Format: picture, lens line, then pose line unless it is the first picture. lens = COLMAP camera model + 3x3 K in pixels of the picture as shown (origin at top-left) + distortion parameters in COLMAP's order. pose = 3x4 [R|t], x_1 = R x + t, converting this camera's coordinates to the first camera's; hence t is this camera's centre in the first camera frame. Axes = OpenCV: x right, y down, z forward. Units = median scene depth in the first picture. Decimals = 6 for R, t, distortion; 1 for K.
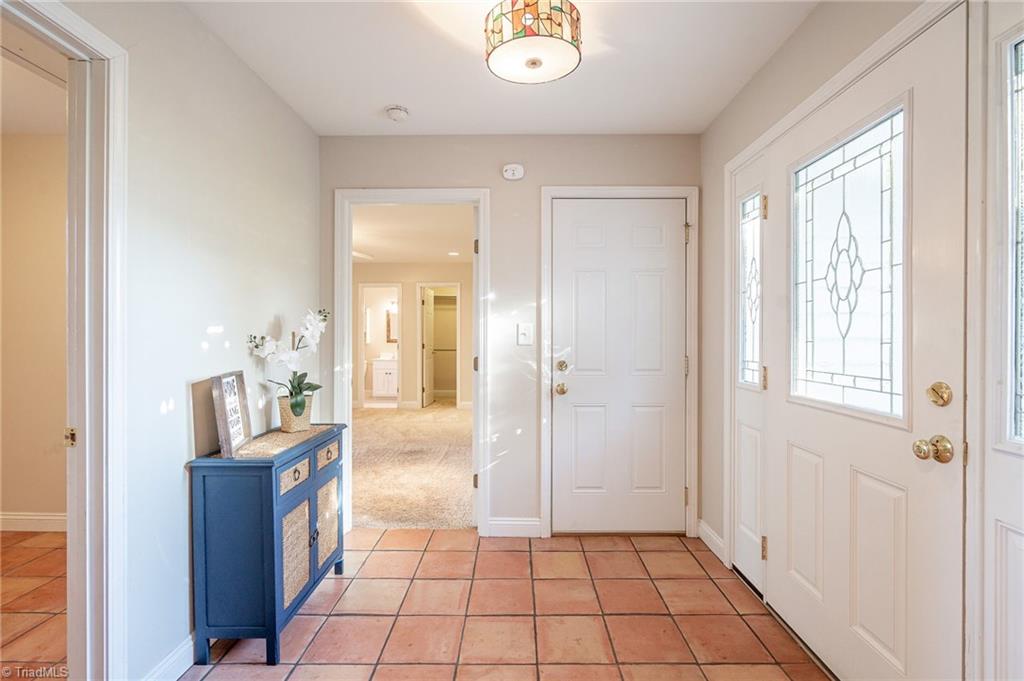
lens RADIAL K [[468.1, 0, 515.9], [0, 468.1, 331.1], [0, 0, 1]] dist [-0.001238, 0.000397]
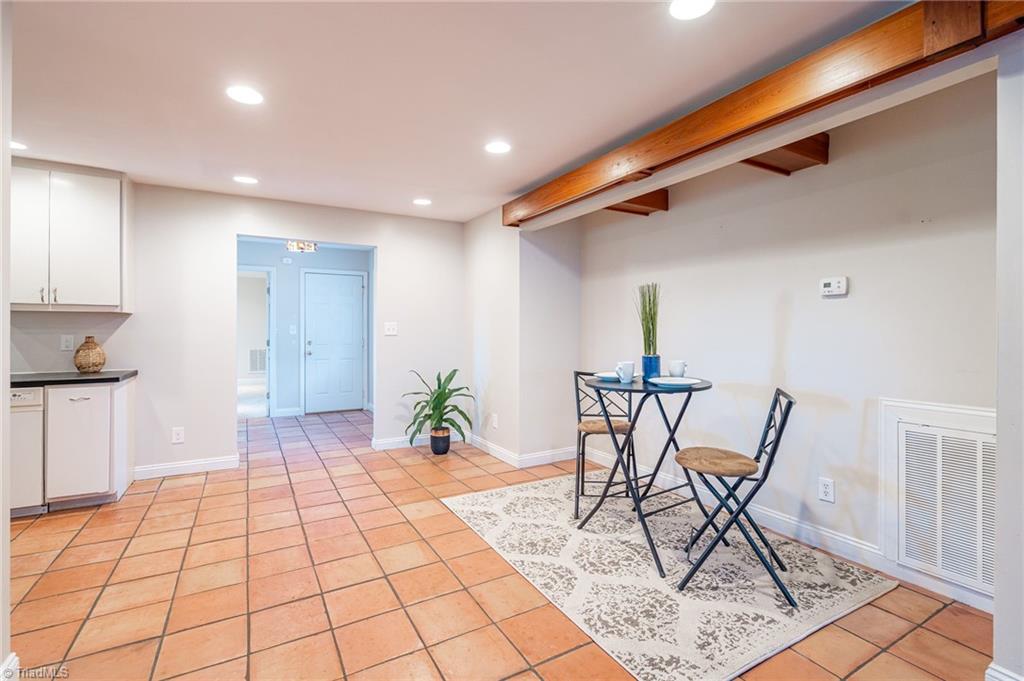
lens RADIAL K [[468.1, 0, 515.9], [0, 468.1, 331.1], [0, 0, 1]] dist [-0.001238, 0.000397]
pose [[0.865520, -0.001803, 0.500872, -0.187461], [0.001061, 0.999998, 0.001765, 0.010860], [-0.500874, -0.000996, 0.865520, -1.596871]]
